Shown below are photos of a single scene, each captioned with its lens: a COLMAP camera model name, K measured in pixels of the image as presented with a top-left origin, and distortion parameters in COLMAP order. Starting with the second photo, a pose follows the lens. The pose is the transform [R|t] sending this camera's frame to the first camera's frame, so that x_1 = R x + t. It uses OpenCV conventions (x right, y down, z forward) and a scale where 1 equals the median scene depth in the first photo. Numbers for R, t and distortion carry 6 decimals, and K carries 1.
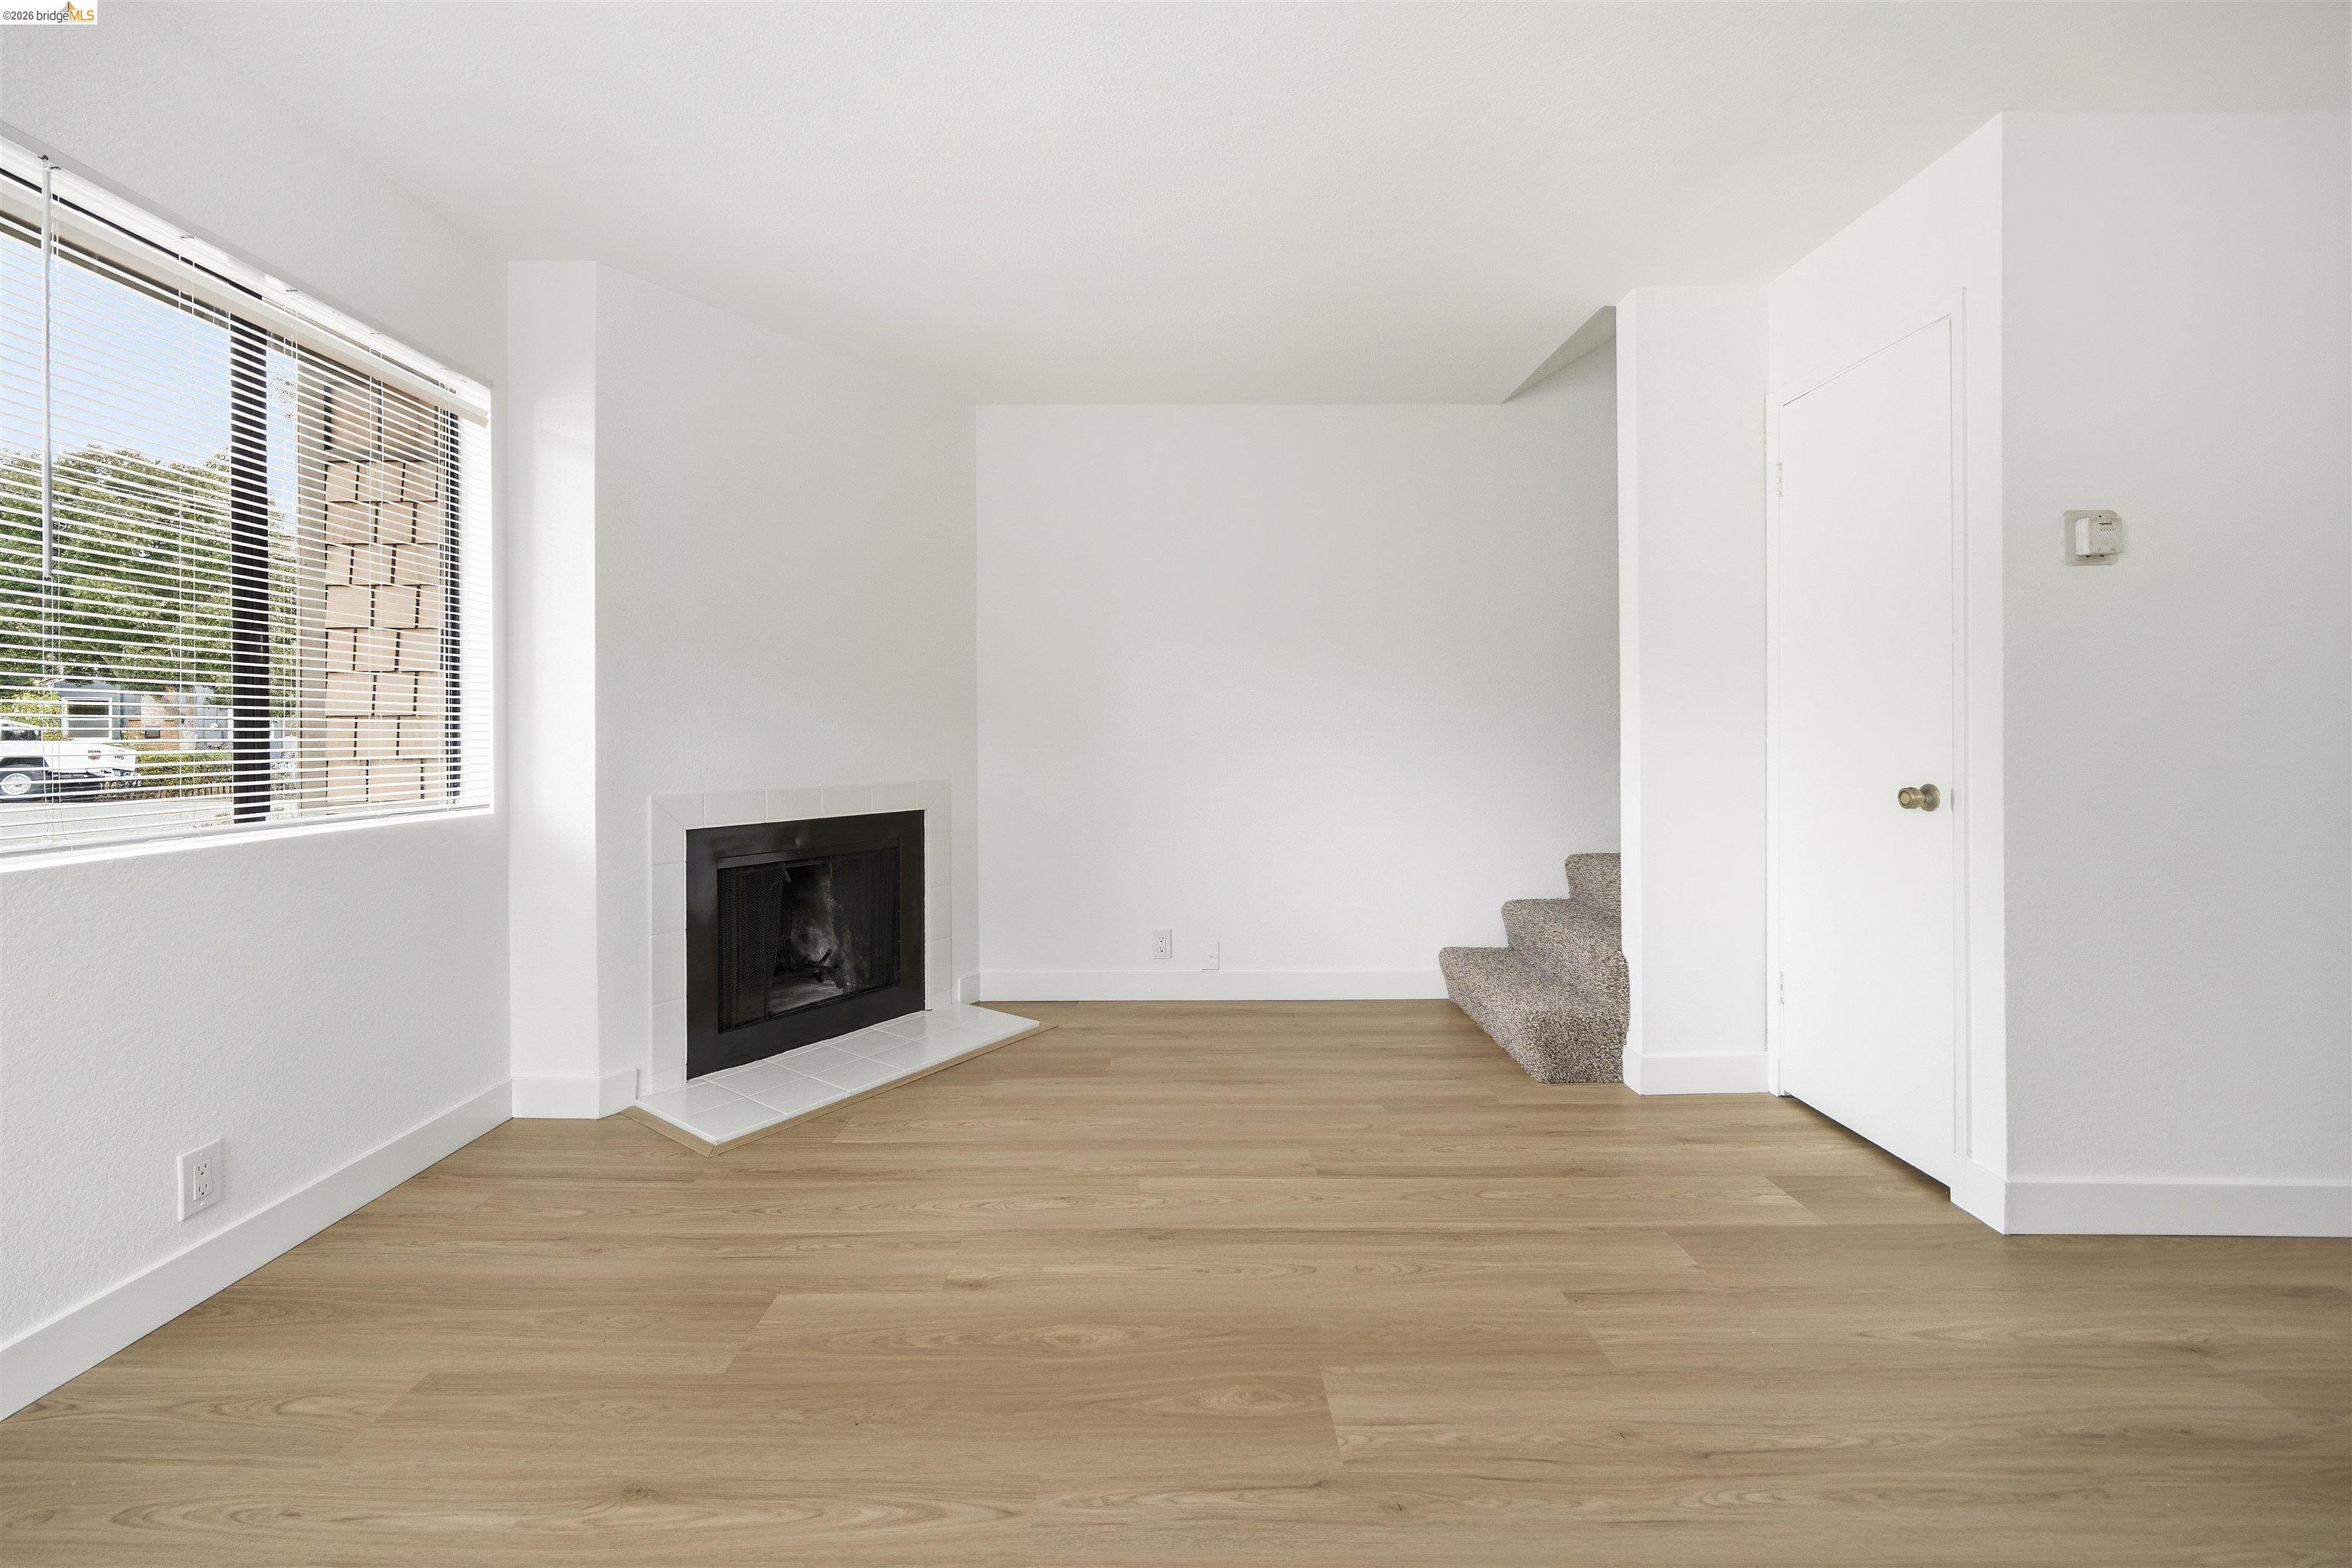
lens RADIAL K [[950.1, 0, 1167.6], [0, 950.1, 729.0], [0, 0, 1]] dist [-0.001330, -0.000258]
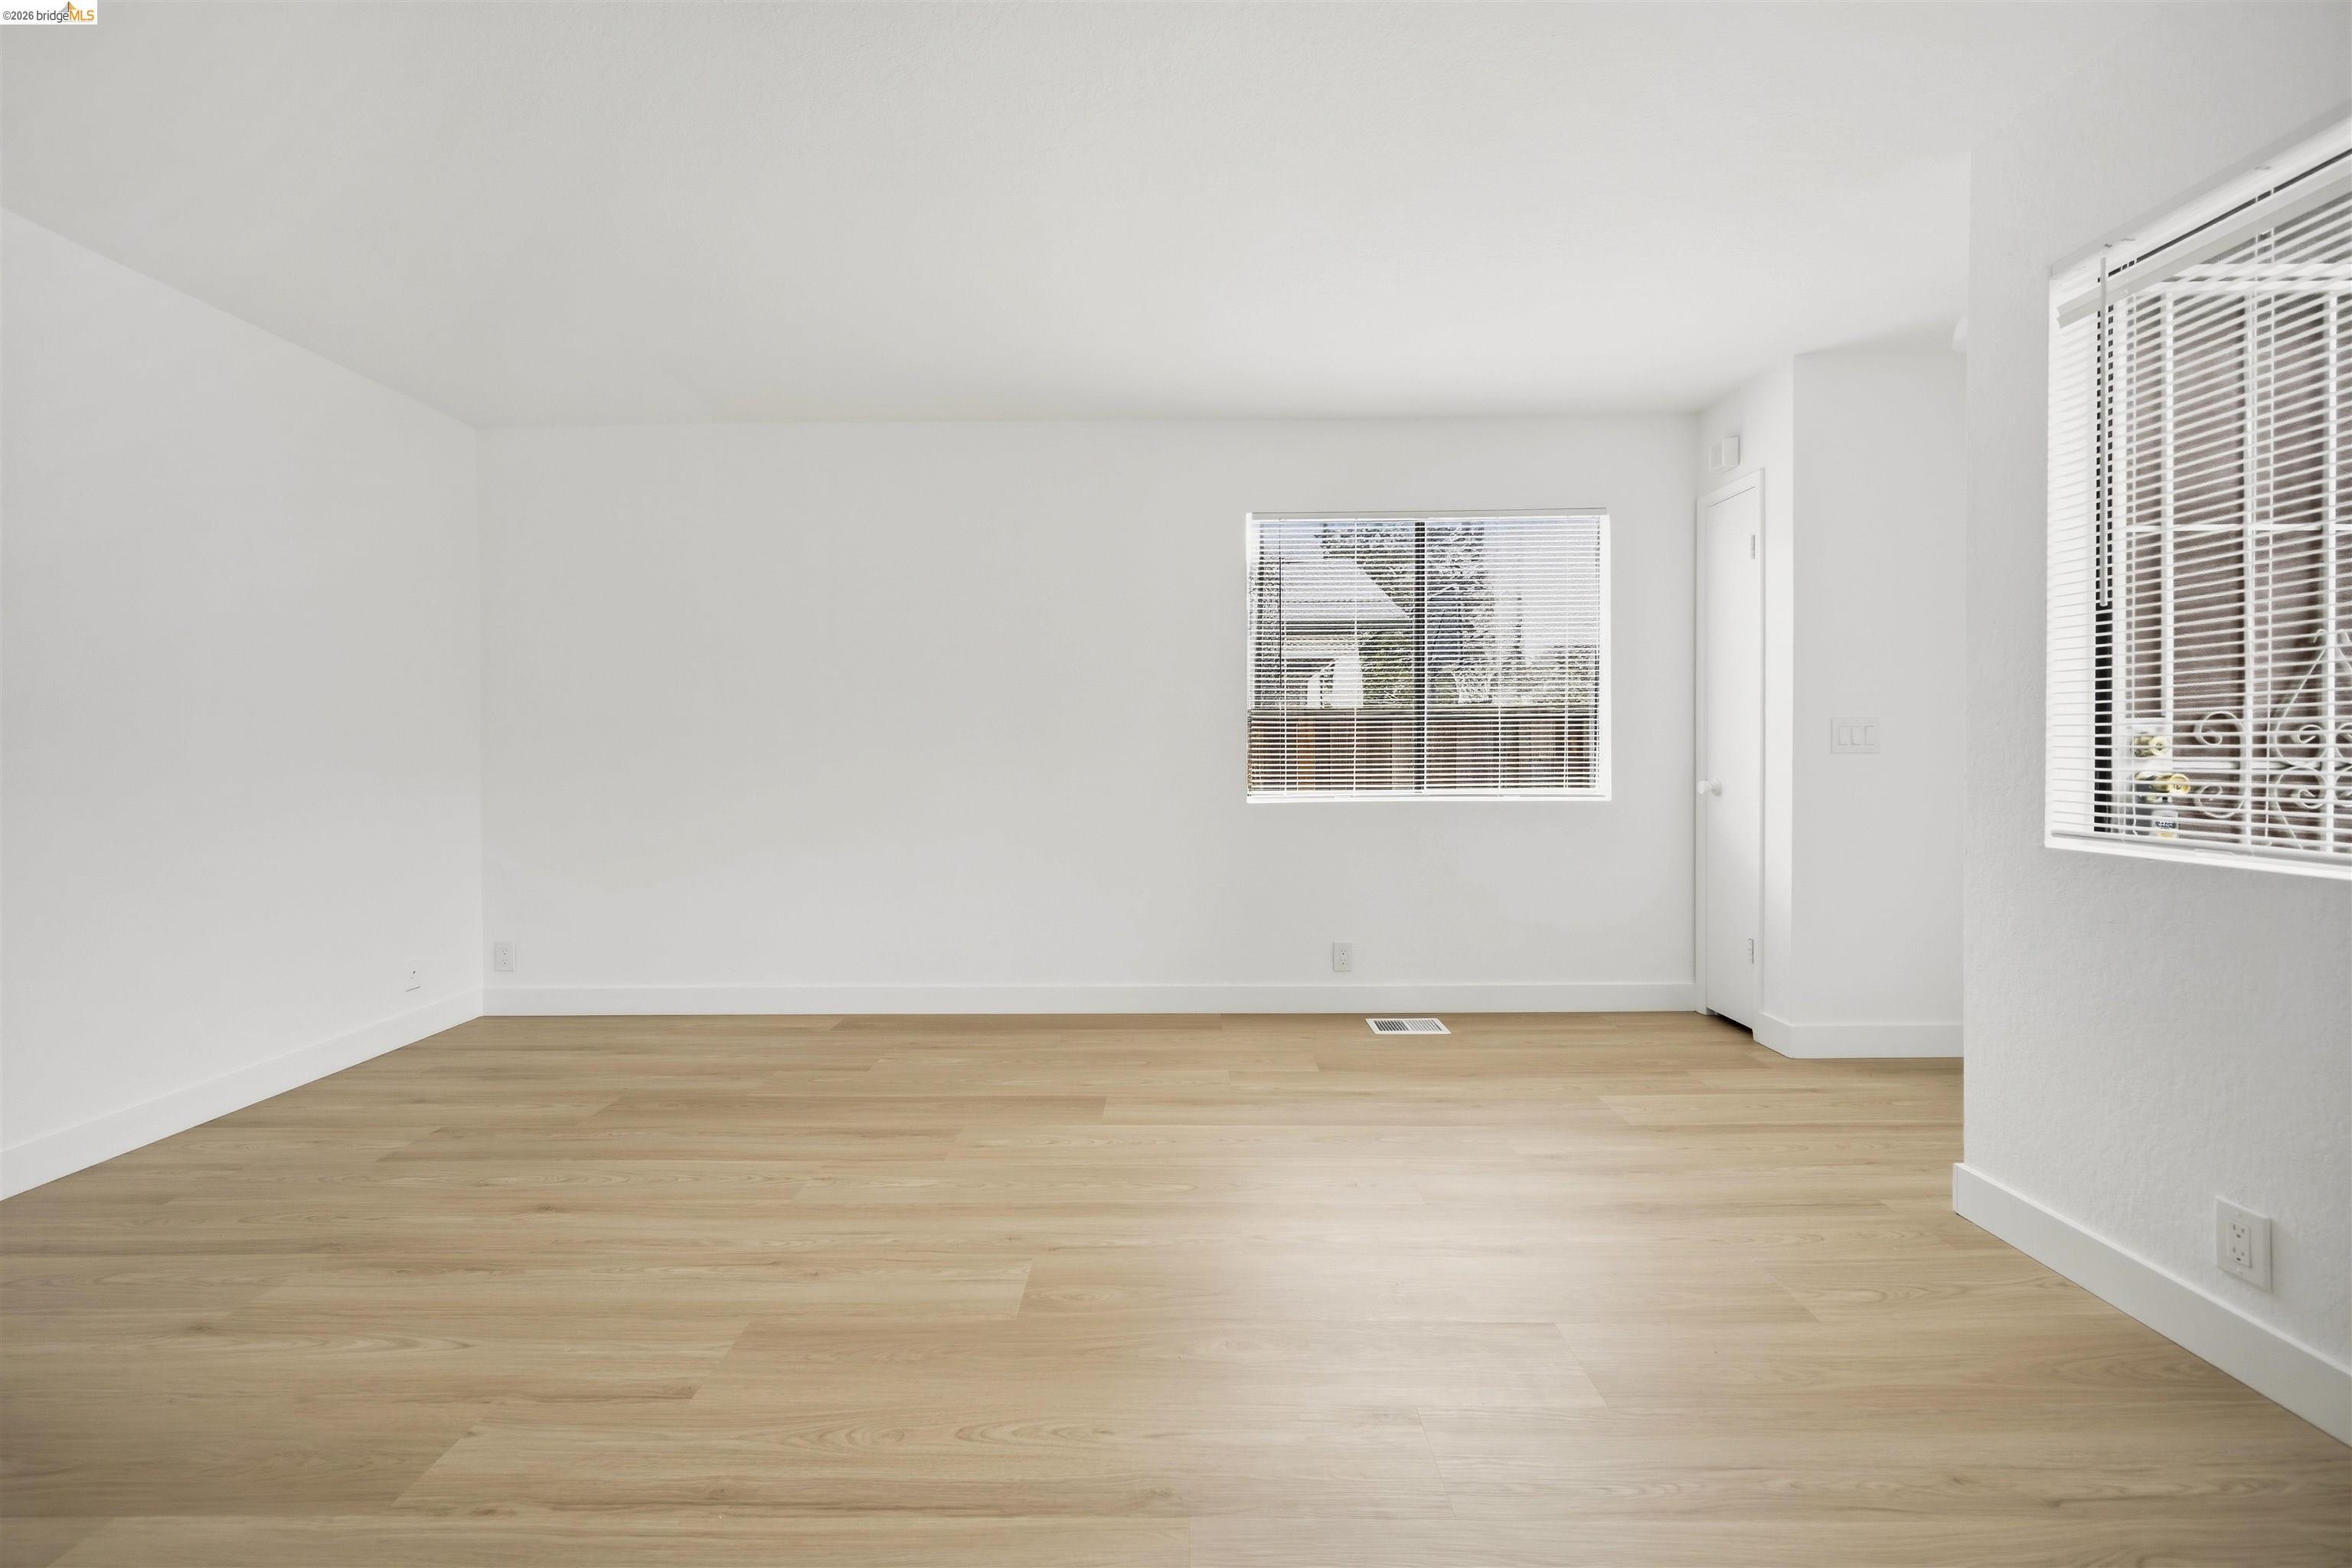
lens RADIAL K [[927.2, 0, 1170.2], [0, 927.2, 756.3], [0, 0, 1]] dist [0.000009, 0.000121]
pose [[-0.999799, 0.008131, 0.018329, -0.033587], [0.008177, 0.999964, 0.002462, 0.009100], [-0.018308, 0.002611, -0.999829, 1.523674]]
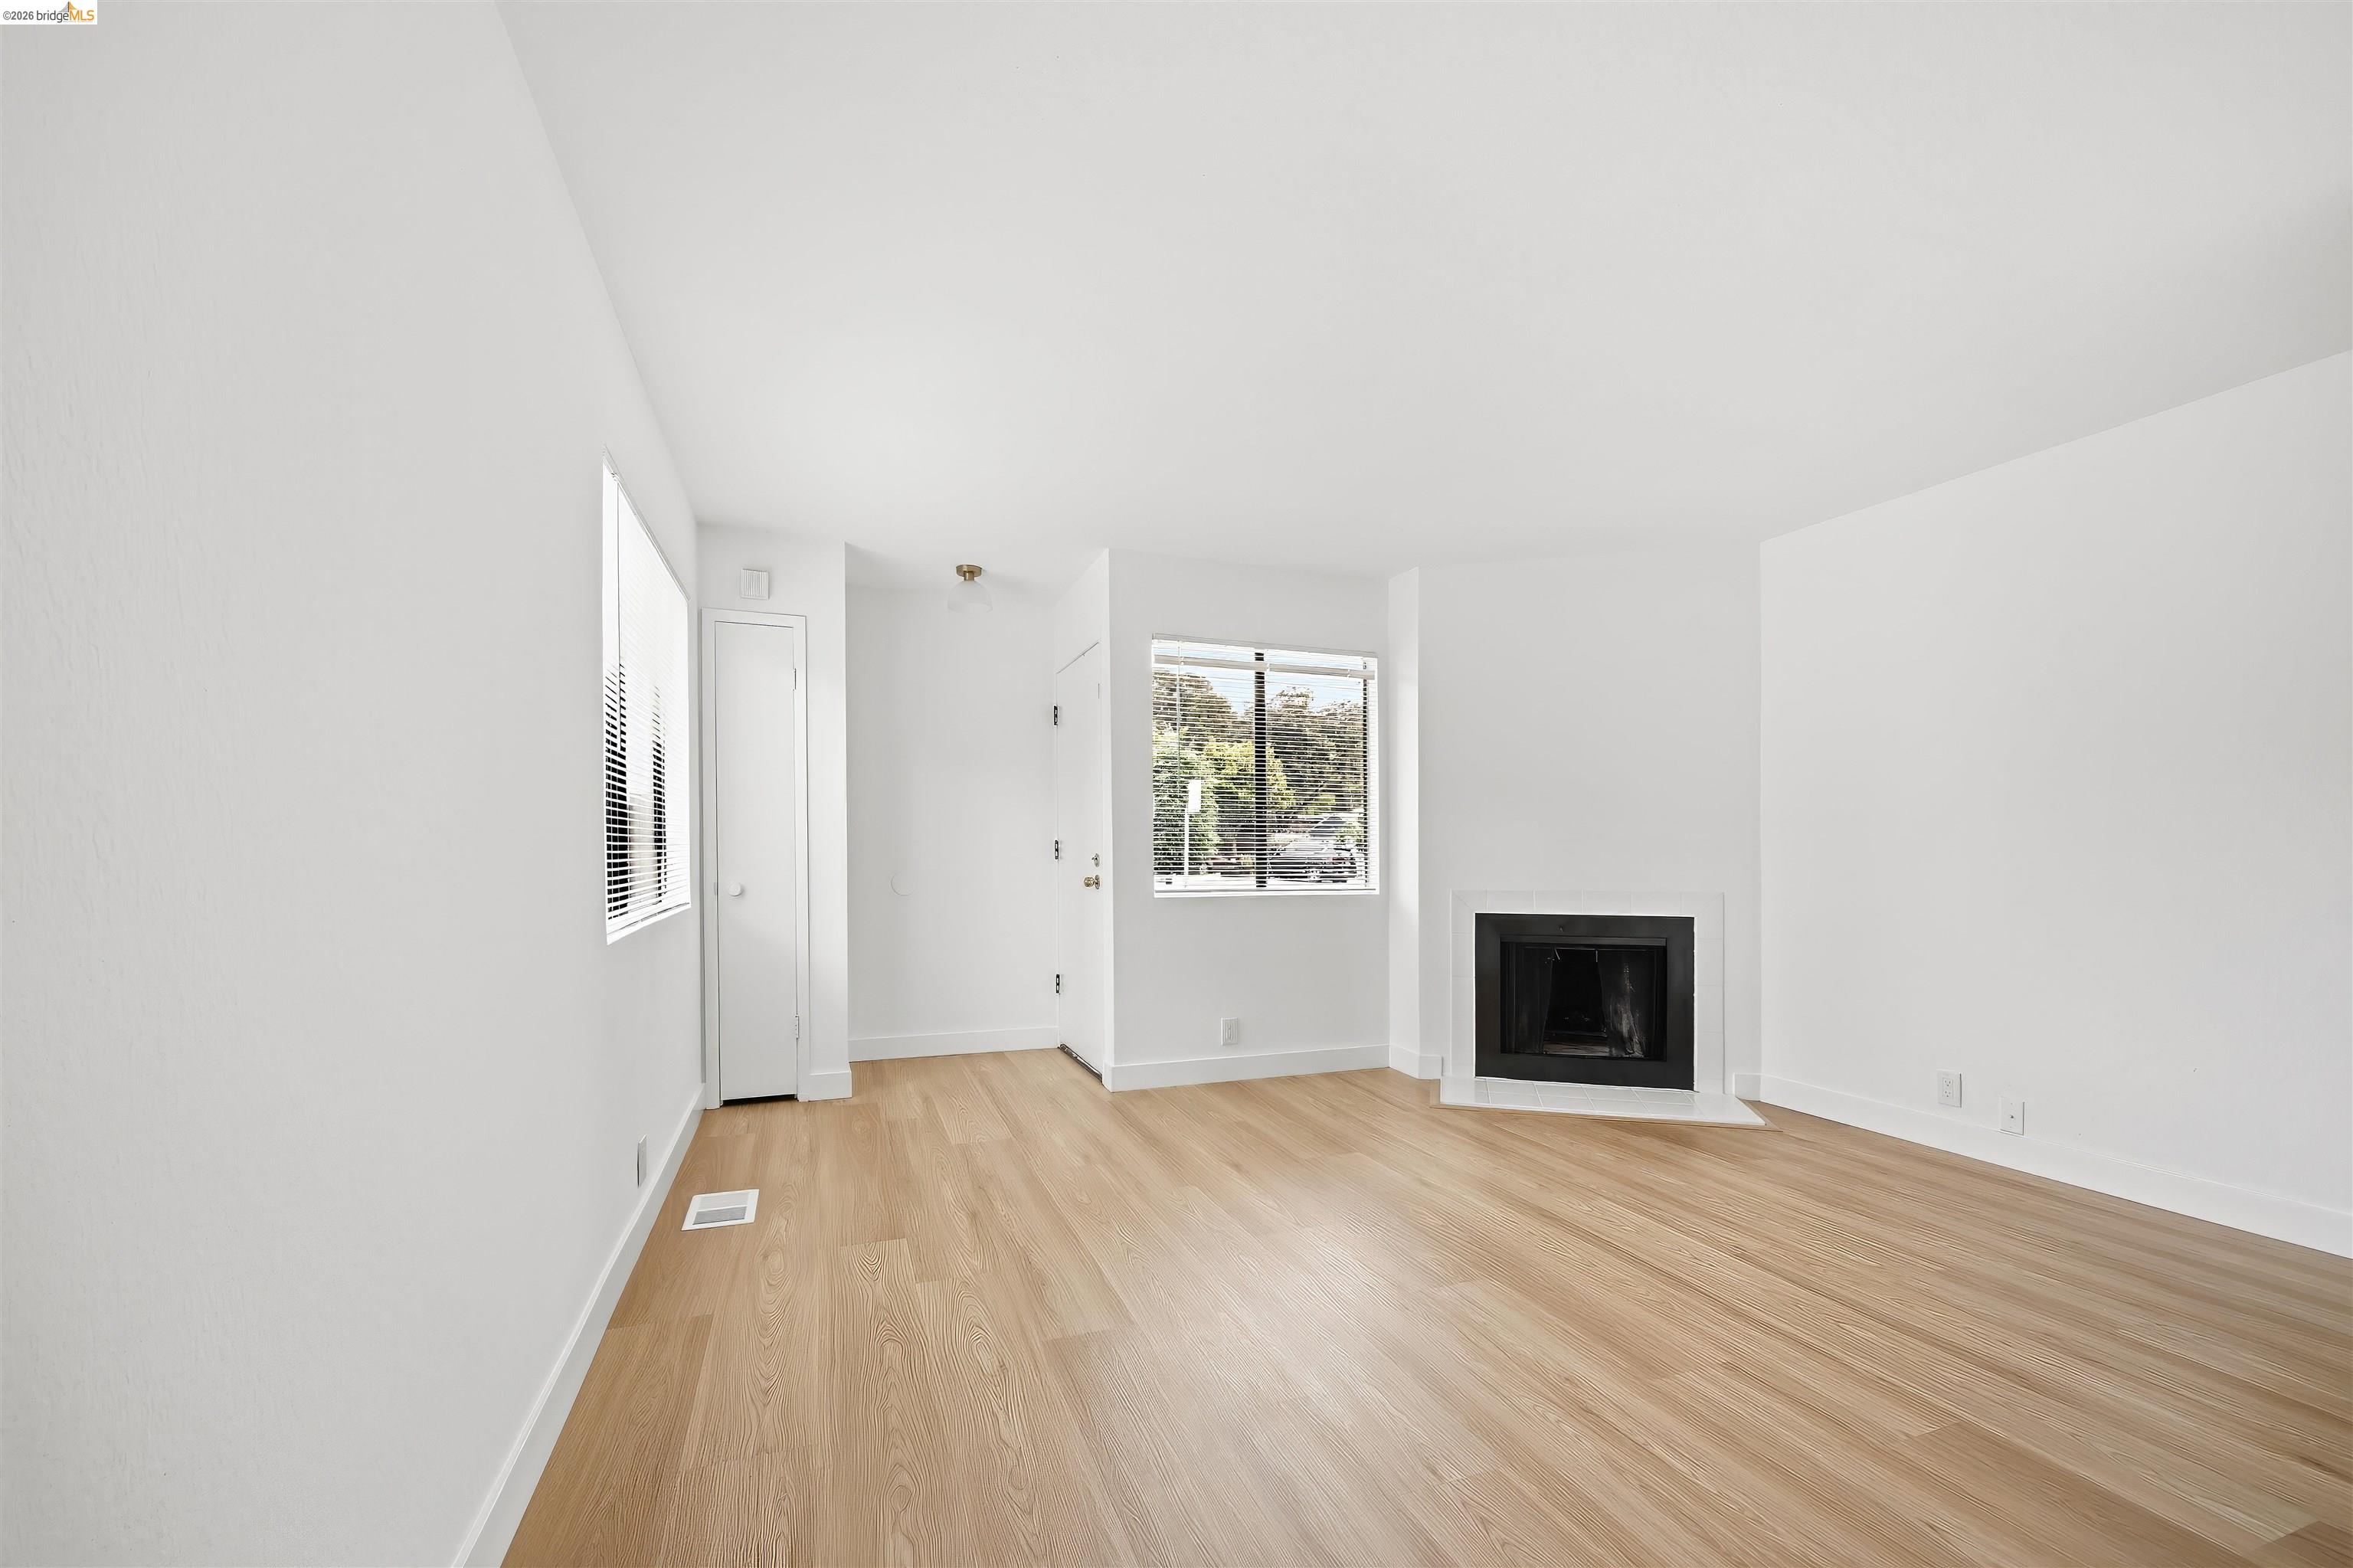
lens RADIAL K [[970.9, 0, 1181.8], [0, 970.9, 853.3], [0, 0, 1]] dist [-0.001345, -0.000052]
pose [[0.343635, 0.005857, -0.939085, 1.037157], [0.000894, 0.999978, 0.006564, -0.001411], [0.939103, -0.003095, 0.343622, 0.019607]]
